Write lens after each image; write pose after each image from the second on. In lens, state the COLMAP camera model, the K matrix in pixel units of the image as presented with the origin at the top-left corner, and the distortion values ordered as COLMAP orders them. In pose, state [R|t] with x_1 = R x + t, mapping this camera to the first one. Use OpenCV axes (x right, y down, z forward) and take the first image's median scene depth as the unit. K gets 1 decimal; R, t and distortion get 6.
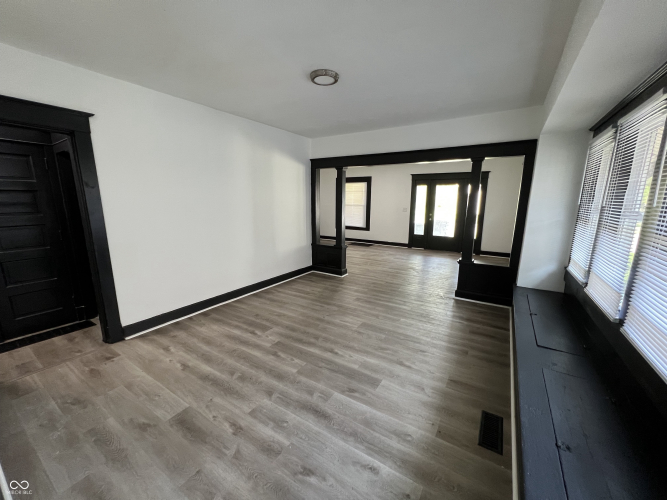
lens RADIAL K [[266.2, 0, 334.0], [0, 266.2, 251.5], [0, 0, 1]] dist [0.000911, 0.000284]
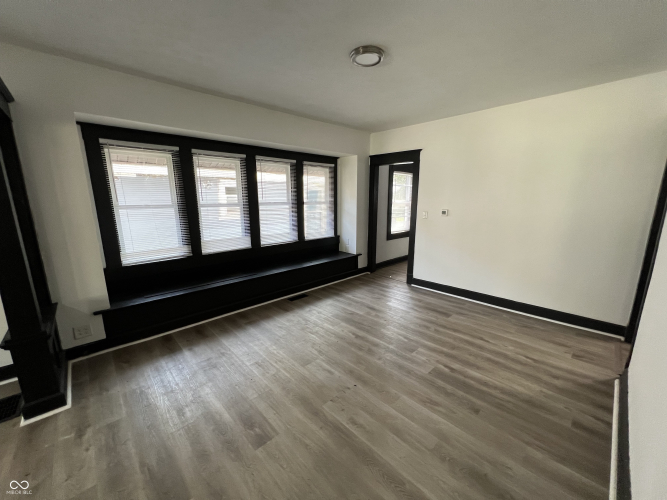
lens RADIAL K [[266.2, 0, 334.0], [0, 266.2, 251.5], [0, 0, 1]] dist [0.000911, 0.000284]
pose [[-0.970411, -0.051511, 0.235901, -0.146483], [0.043244, 0.924107, 0.379679, -0.348556], [-0.237555, 0.378646, -0.894536, 1.759564]]
